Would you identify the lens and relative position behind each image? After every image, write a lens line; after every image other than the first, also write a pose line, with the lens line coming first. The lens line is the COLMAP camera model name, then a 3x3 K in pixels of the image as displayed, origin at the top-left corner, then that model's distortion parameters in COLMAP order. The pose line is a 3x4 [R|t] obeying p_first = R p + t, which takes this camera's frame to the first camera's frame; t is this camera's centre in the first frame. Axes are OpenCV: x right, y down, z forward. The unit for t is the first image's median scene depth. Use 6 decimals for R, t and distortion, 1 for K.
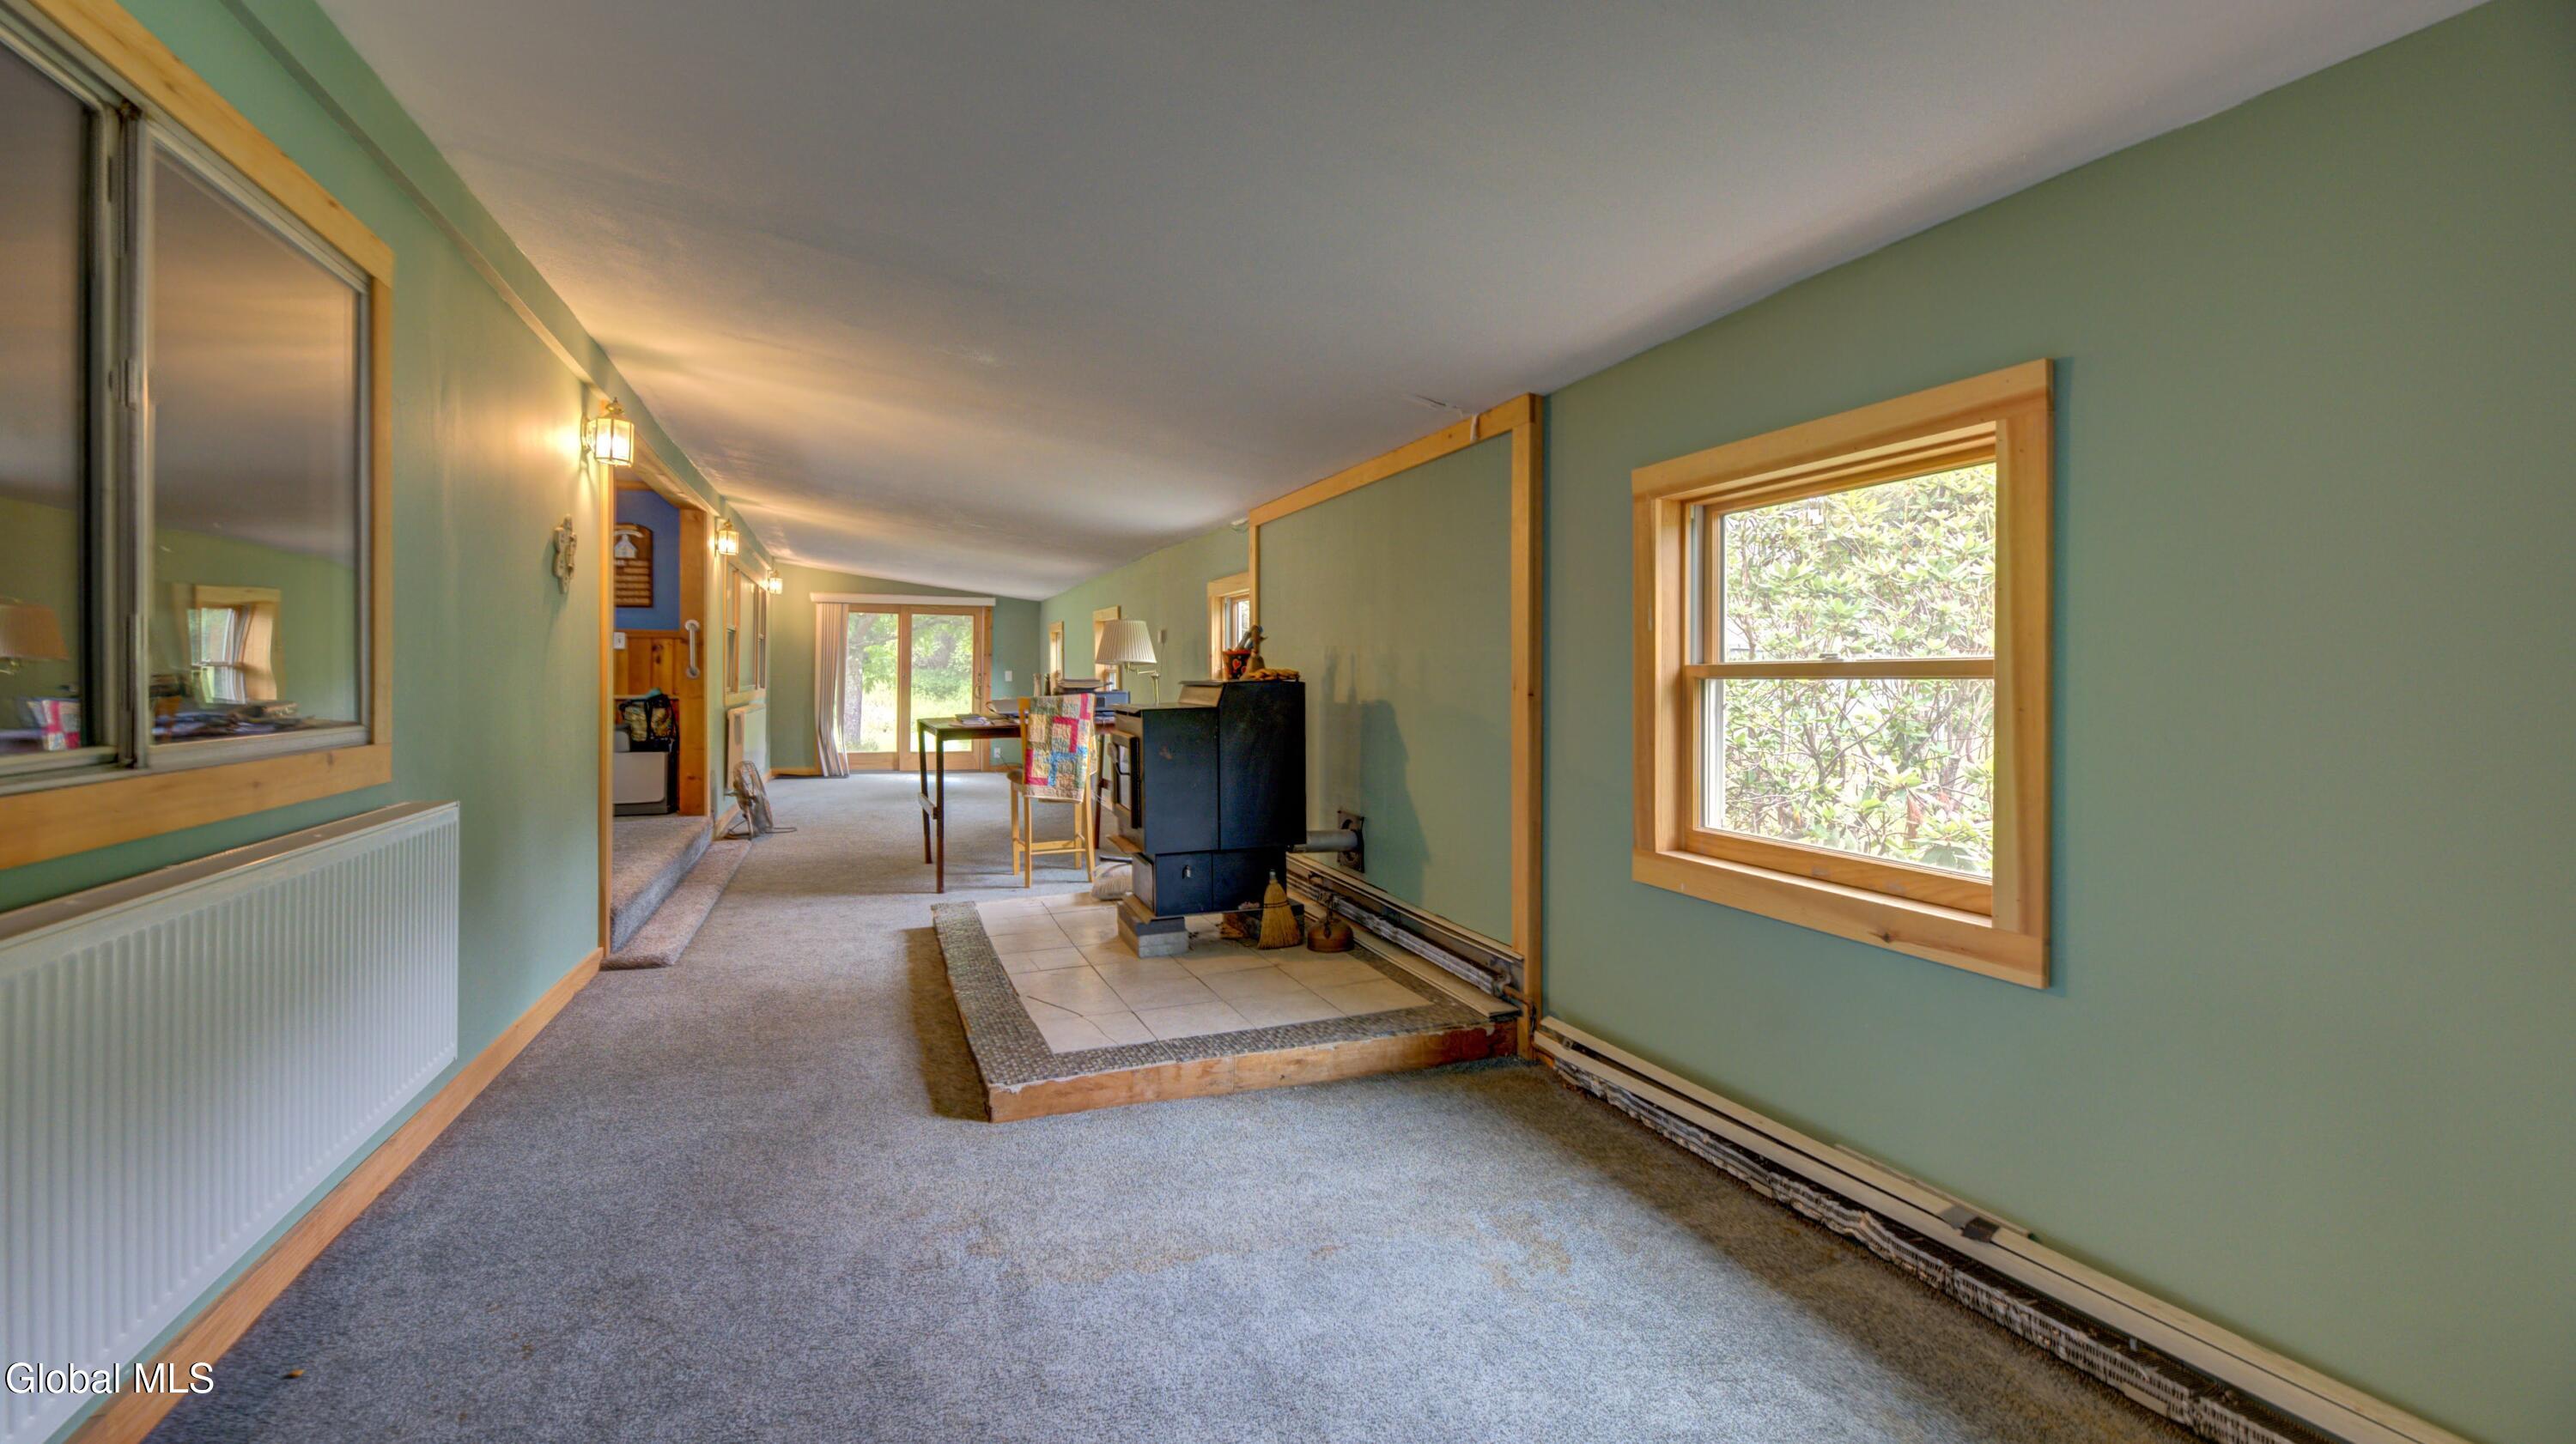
lens RADIAL K [[1043.9, 0, 1272.6], [0, 1043.9, 681.3], [0, 0, 1]] dist [0.000094, -0.000220]
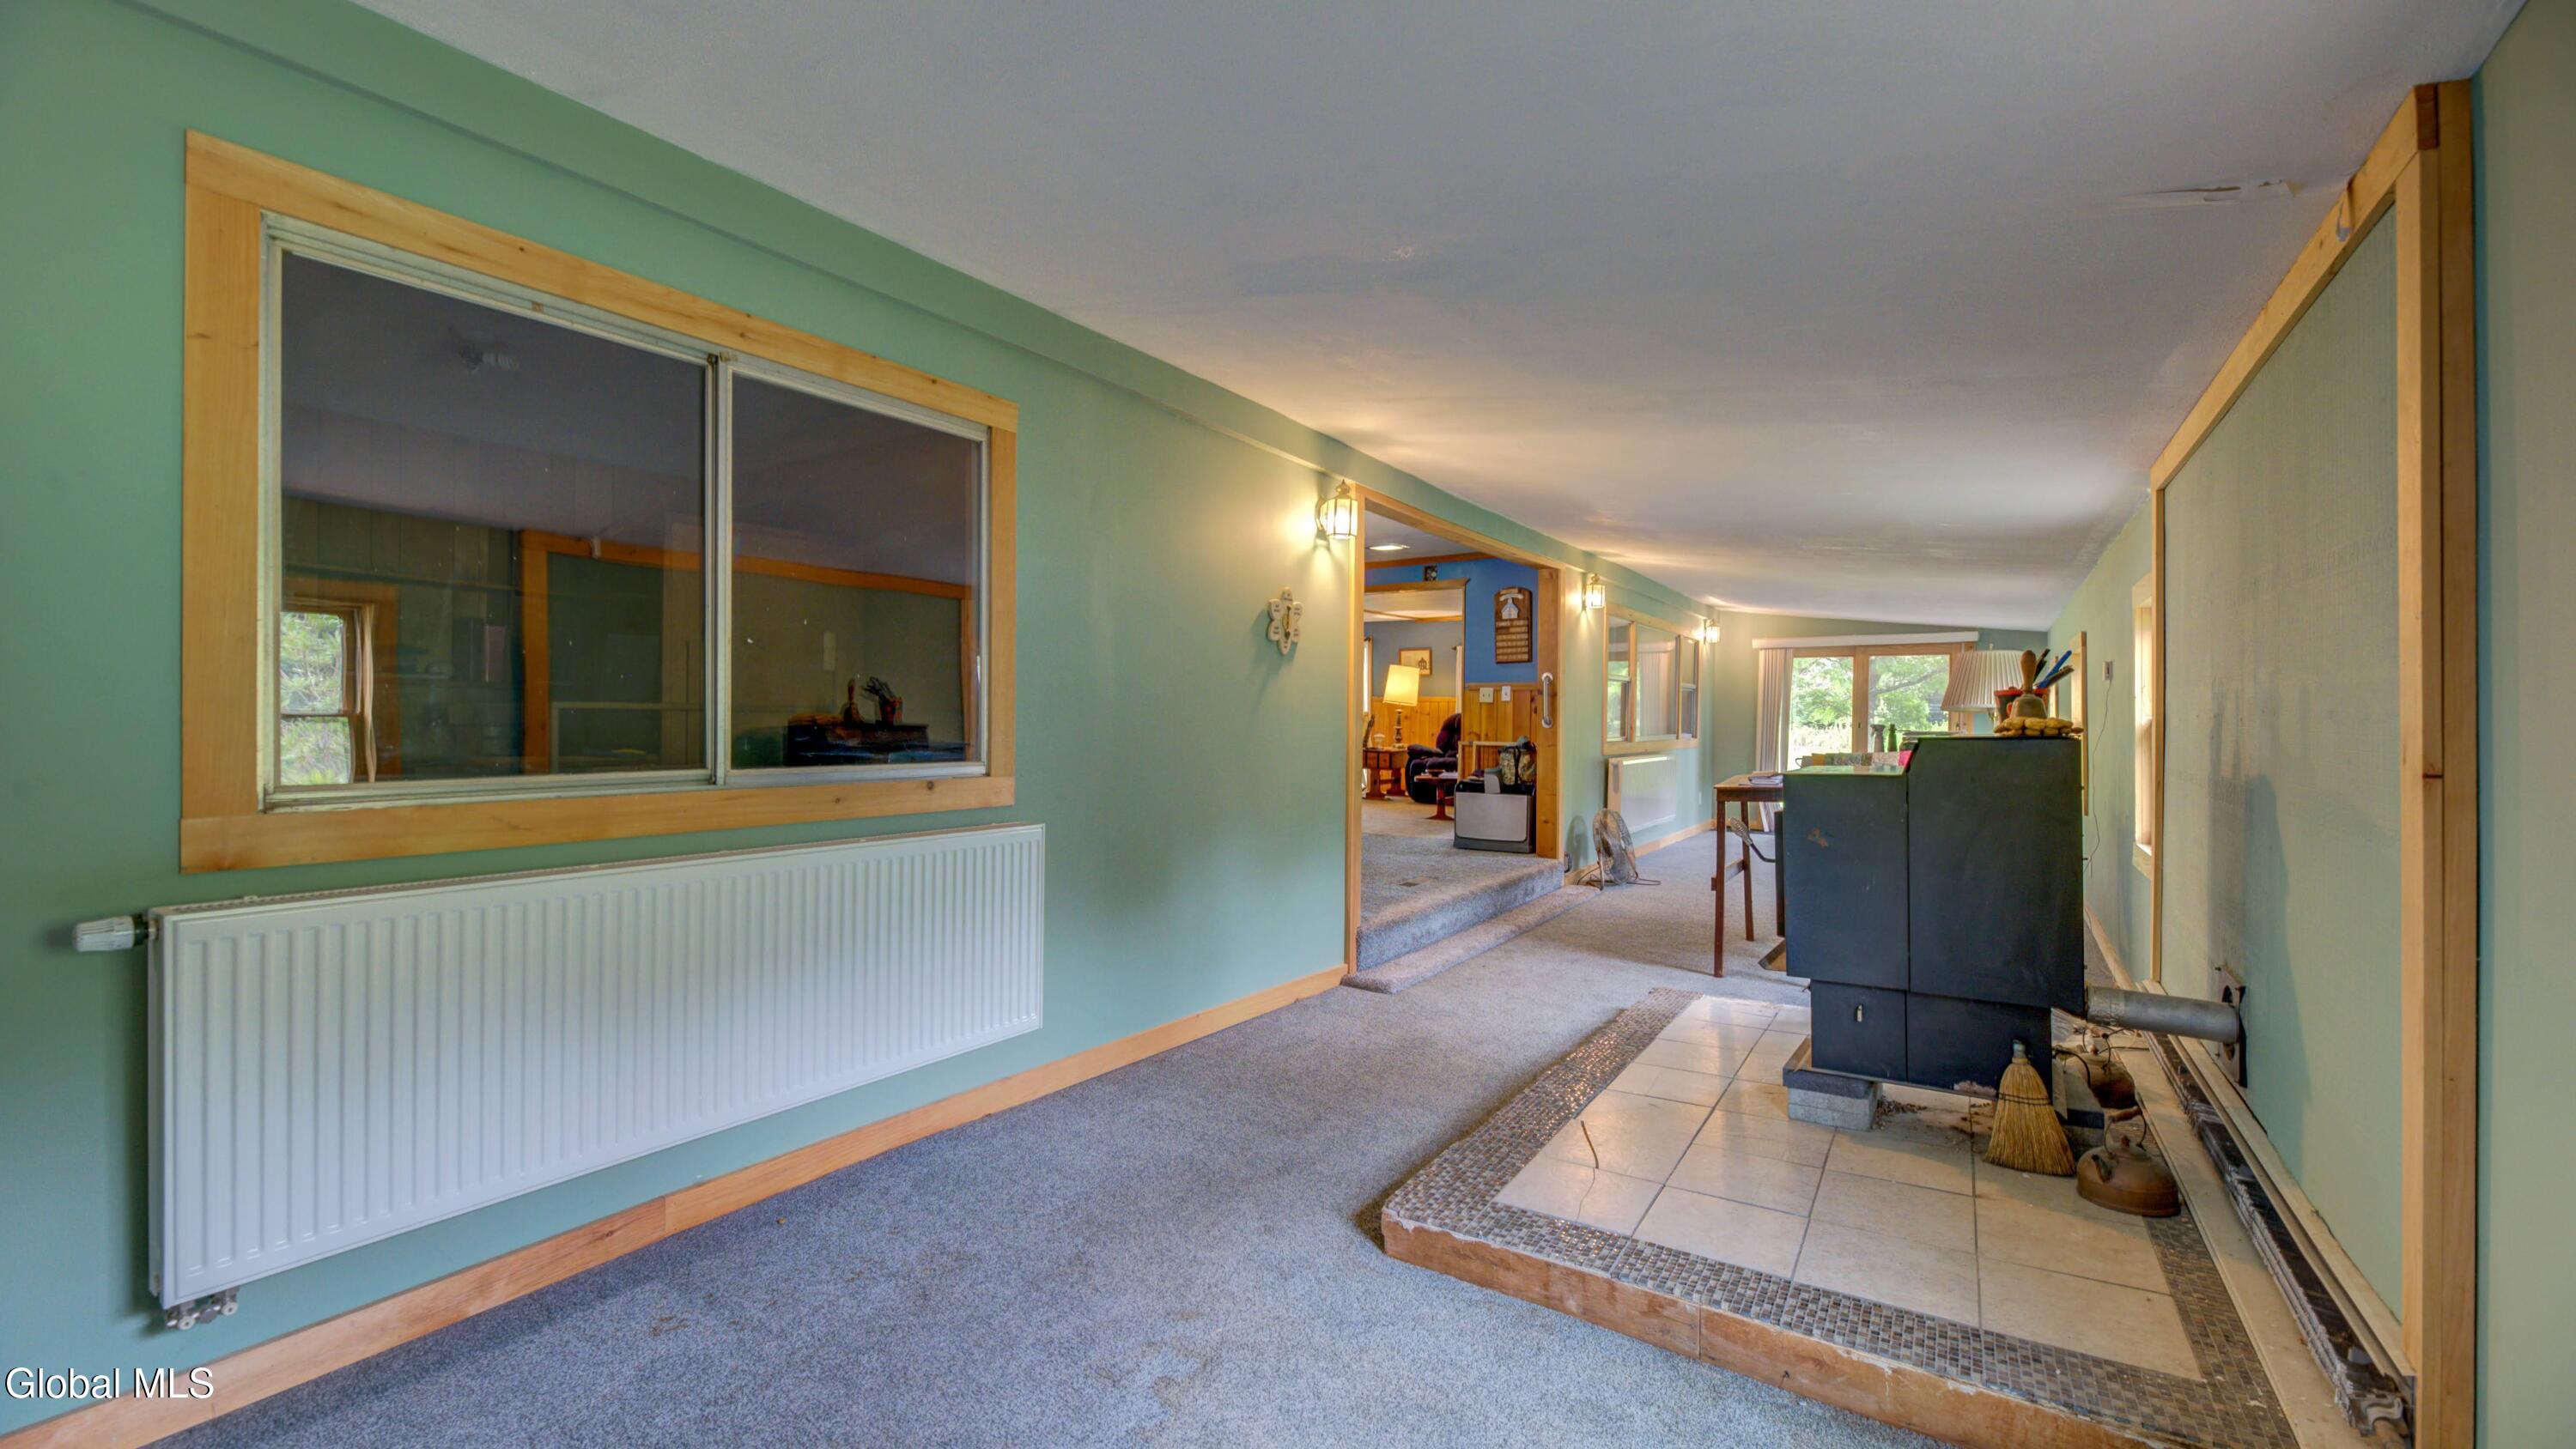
lens RADIAL K [[1046.1, 0, 1301.4], [0, 1046.1, 713.7], [0, 0, 1]] dist [-0.000792, -0.000563]
pose [[0.598124, -0.005043, -0.801388, 0.274425], [-0.008048, 0.999892, -0.012299, -0.003618], [0.801363, 0.013806, 0.598019, 0.316916]]
